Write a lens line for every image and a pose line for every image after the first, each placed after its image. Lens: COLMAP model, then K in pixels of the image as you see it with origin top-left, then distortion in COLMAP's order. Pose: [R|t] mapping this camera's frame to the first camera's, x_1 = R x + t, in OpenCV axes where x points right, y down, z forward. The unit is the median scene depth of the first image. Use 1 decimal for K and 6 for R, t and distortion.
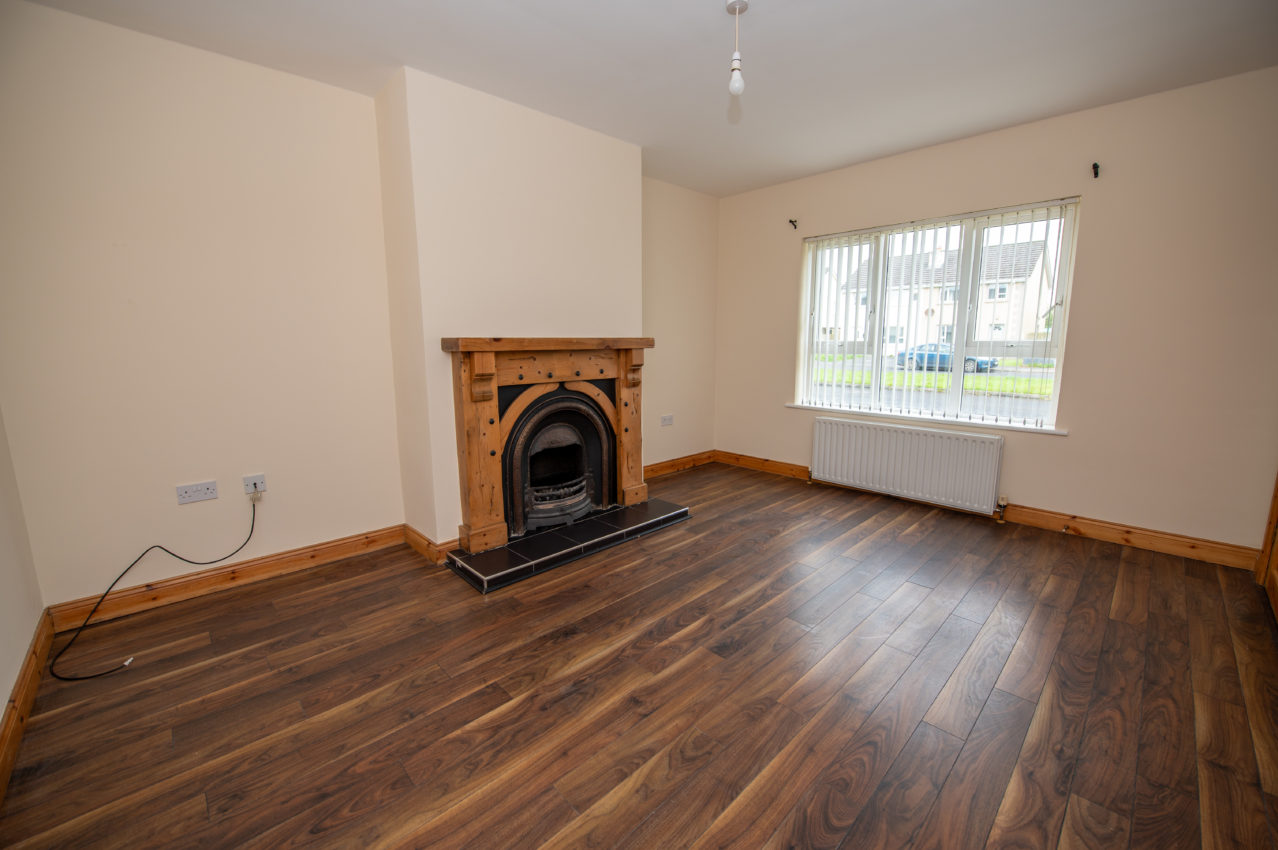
lens RADIAL K [[510.2, 0, 643.9], [0, 510.2, 420.0], [0, 0, 1]] dist [-0.014925, -0.000866]
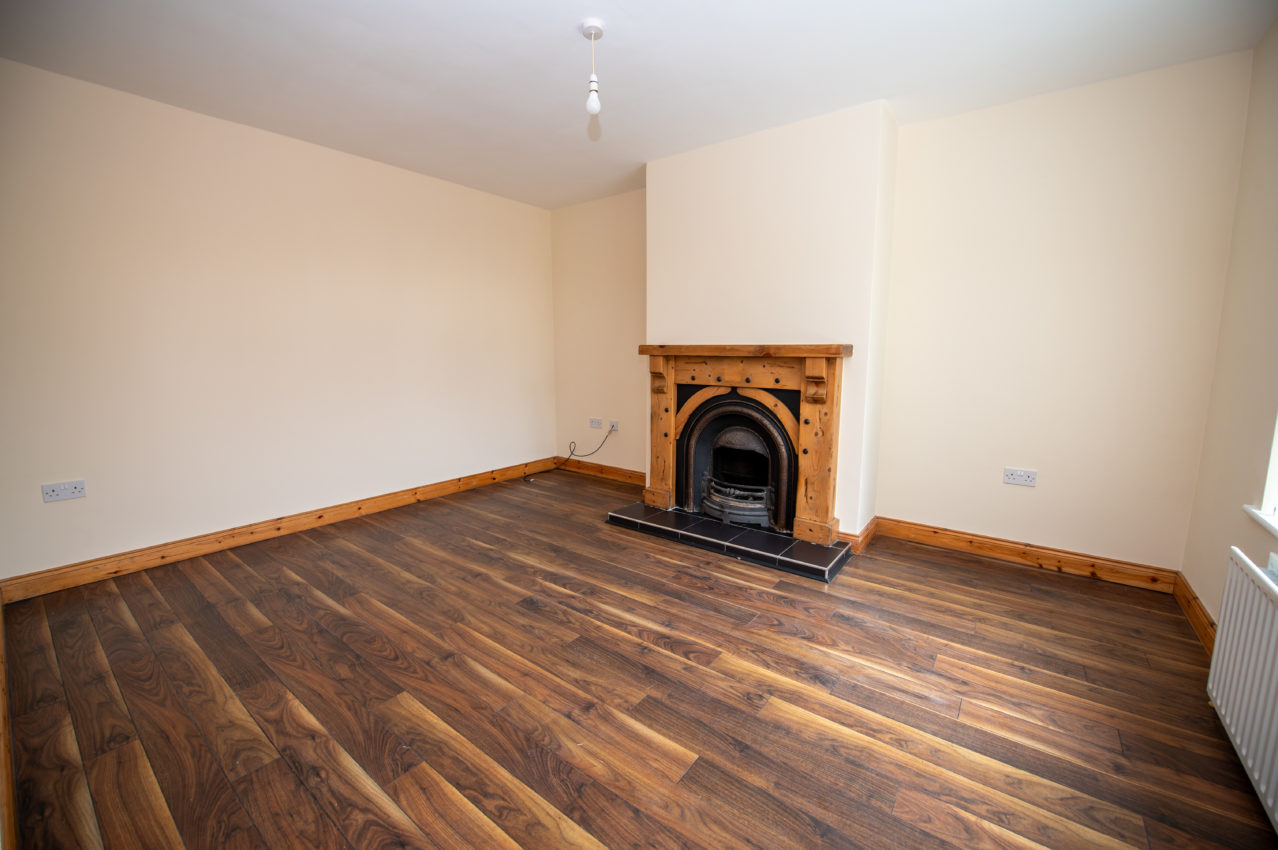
lens RADIAL K [[510.2, 0, 644.6], [0, 510.2, 423.3], [0, 0, 1]] dist [-0.014925, -0.000866]
pose [[0.150286, 0.145295, -0.977908, 0.883480], [-0.157994, 0.979959, 0.121319, -0.103342], [0.975937, 0.136271, 0.170230, 0.677575]]
